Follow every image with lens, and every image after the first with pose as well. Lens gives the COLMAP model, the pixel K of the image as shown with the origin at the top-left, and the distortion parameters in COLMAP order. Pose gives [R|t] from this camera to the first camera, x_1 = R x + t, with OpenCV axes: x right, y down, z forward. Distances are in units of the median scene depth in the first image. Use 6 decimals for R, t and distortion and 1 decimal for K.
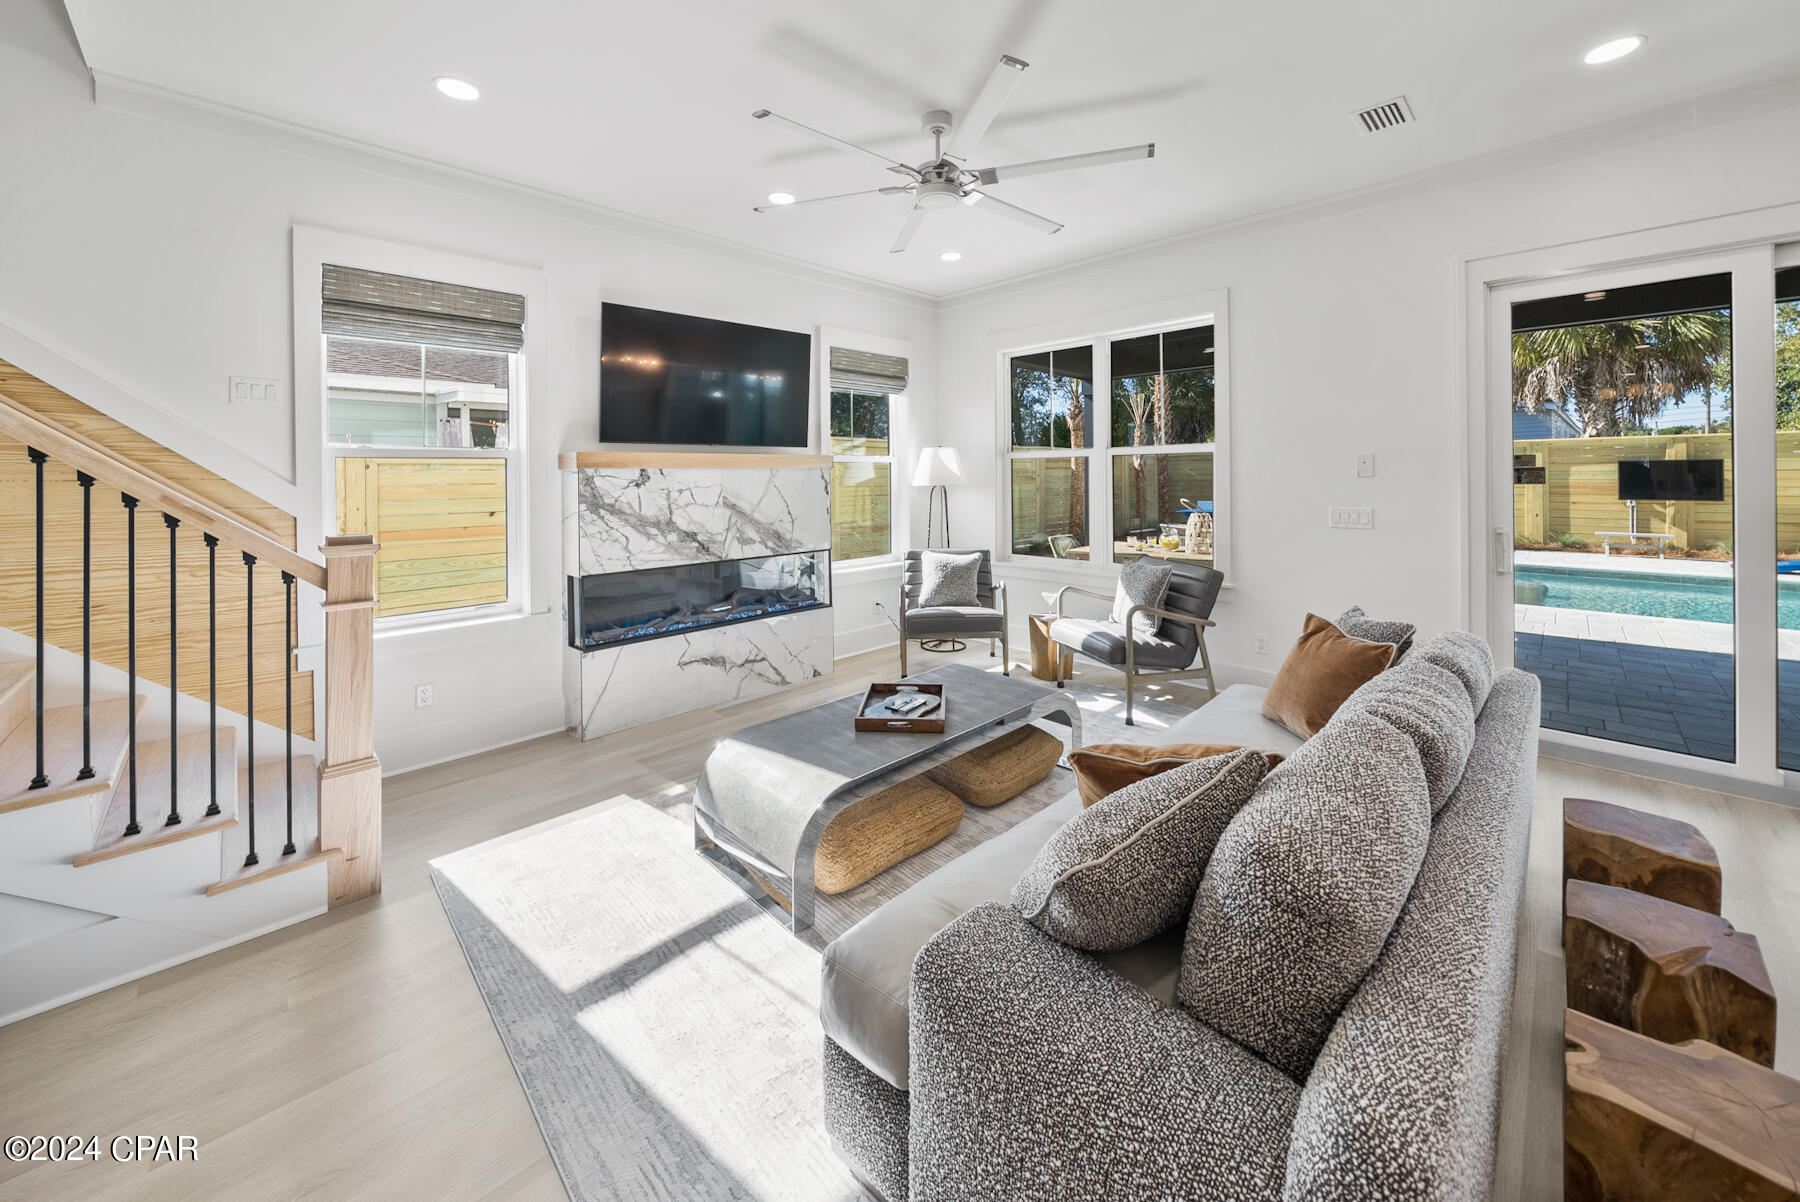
lens RADIAL K [[681.1, 0, 896.6], [0, 681.1, 472.0], [0, 0, 1]] dist [-0.001159, -0.000138]
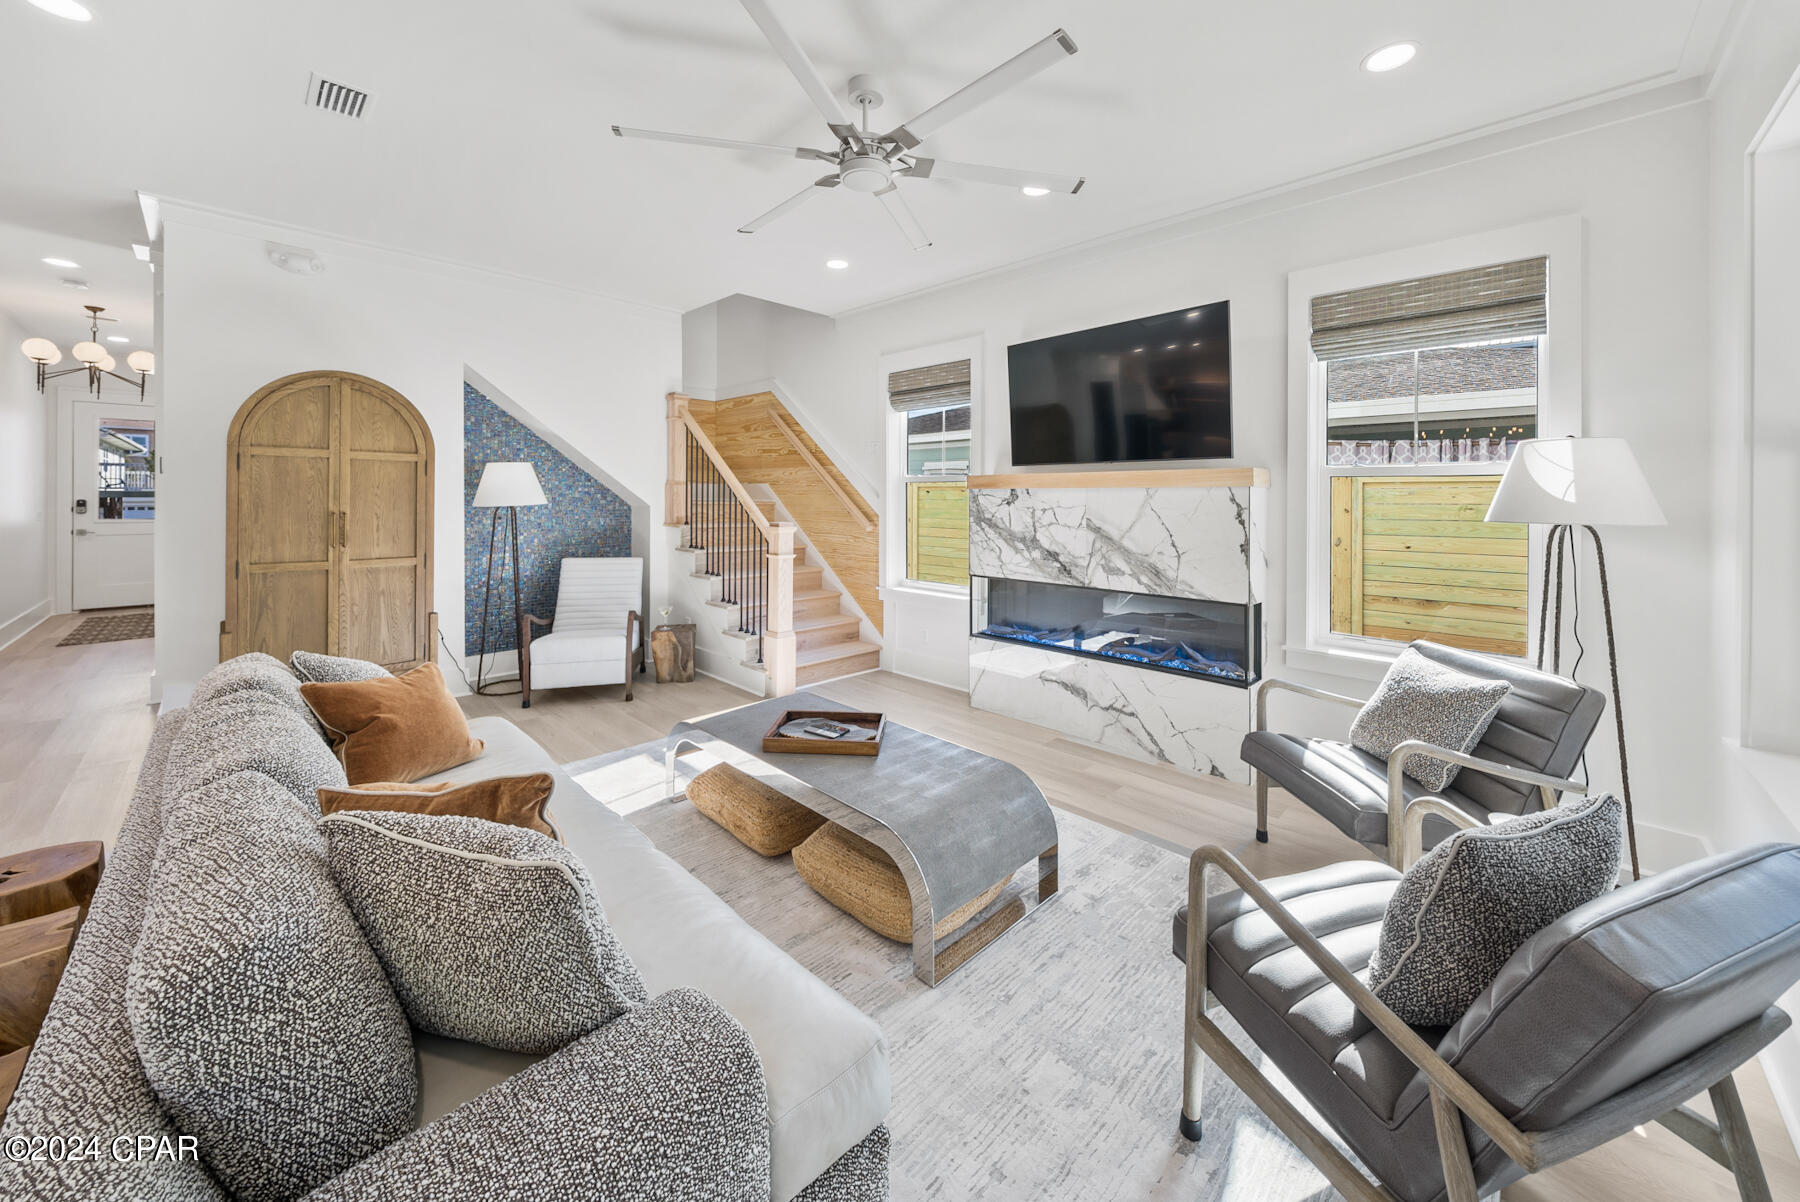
lens RADIAL K [[662.6, 0, 892.7], [0, 662.6, 491.8], [0, 0, 1]] dist [0.000672, -0.000047]
pose [[0.004936, 0.004755, -0.999977, 0.701951], [-0.000455, 0.999989, 0.004753, -0.004706], [0.999988, 0.000432, 0.004938, 0.791456]]
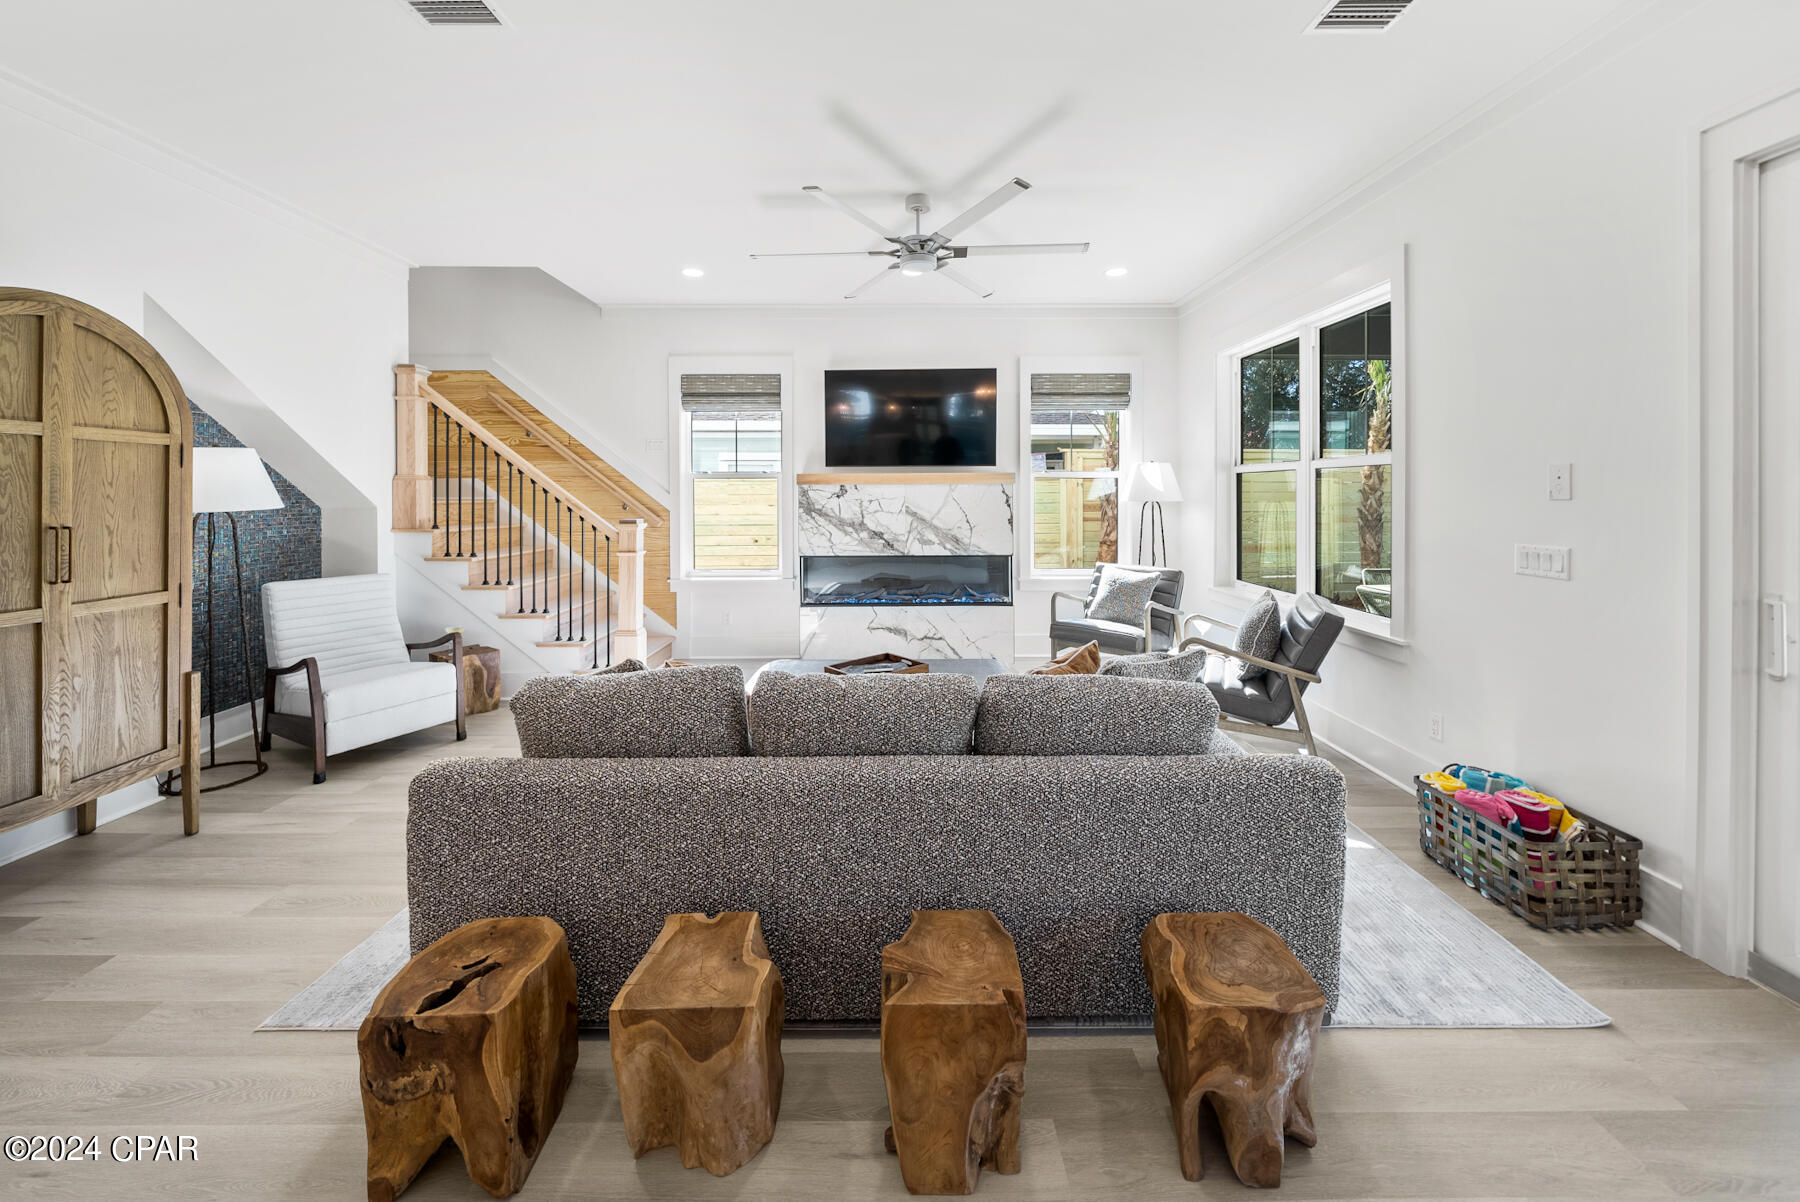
lens RADIAL K [[662.6, 0, 892.7], [0, 662.6, 491.8], [0, 0, 1]] dist [0.000672, -0.000047]
pose [[0.707670, 0.009030, -0.706485, 0.669189], [-0.000365, 0.999923, 0.012415, -0.007666], [0.706543, -0.008528, 0.707619, 0.098520]]
